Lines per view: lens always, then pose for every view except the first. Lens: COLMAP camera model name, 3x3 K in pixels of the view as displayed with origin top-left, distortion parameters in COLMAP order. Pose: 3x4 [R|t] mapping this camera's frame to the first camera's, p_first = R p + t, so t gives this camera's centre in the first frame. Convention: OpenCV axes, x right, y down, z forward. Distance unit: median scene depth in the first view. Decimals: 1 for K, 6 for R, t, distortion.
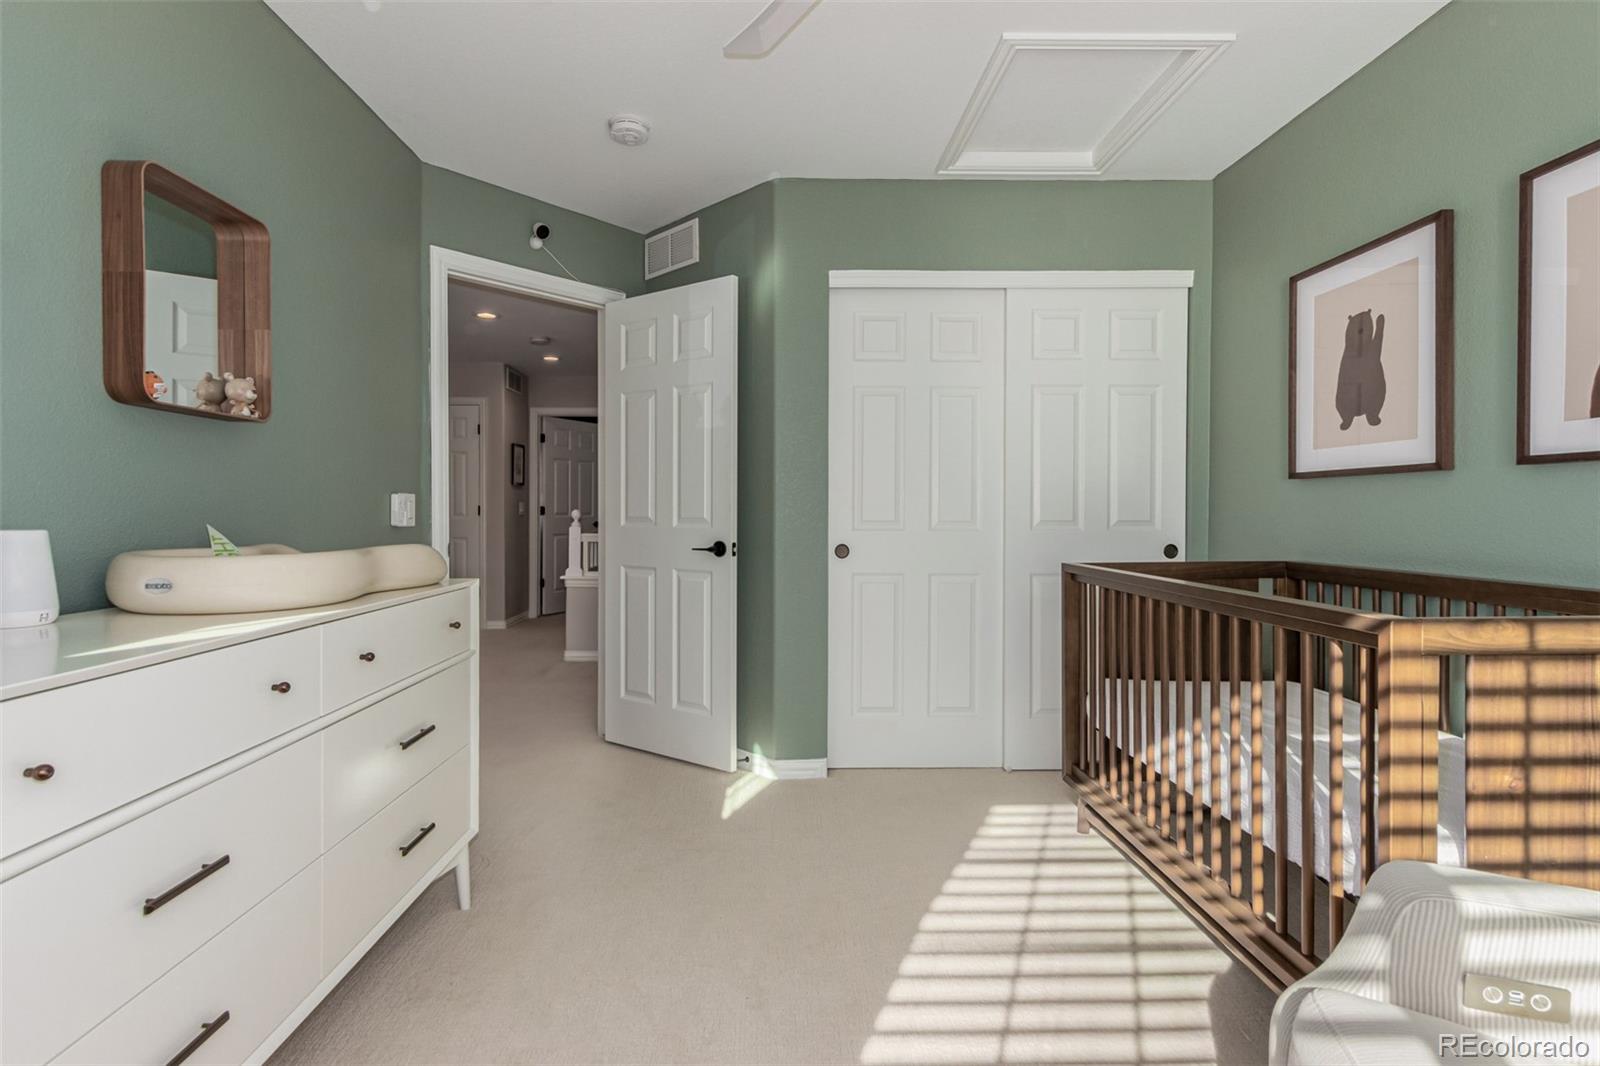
lens RADIAL K [[753.3, 0, 802.9], [0, 753.3, 540.6], [0, 0, 1]] dist [0.009433, -0.000661]
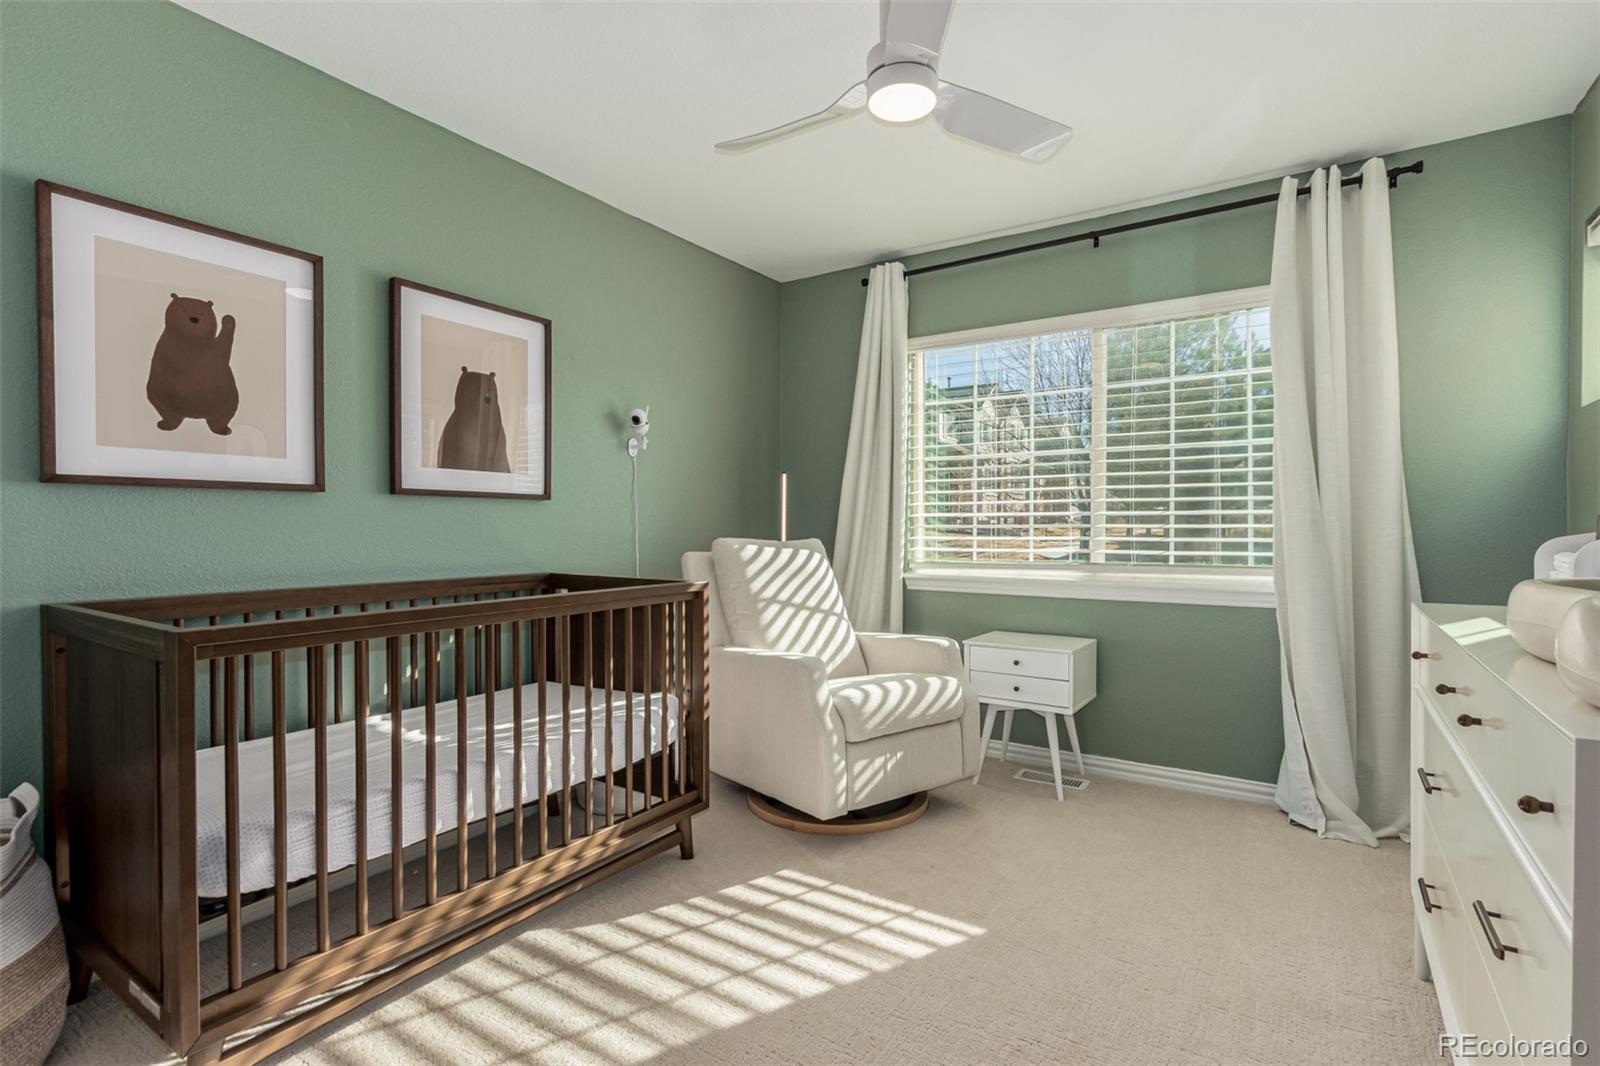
lens RADIAL K [[766.8, 0, 800.0], [0, 766.8, 533.0], [0, 0, 1]] dist [-0.001174, -0.000348]
pose [[-0.810342, 0.008181, 0.585900, -0.353318], [0.034724, 0.998816, 0.034078, -0.045823], [-0.584927, 0.047960, -0.809667, 1.434124]]
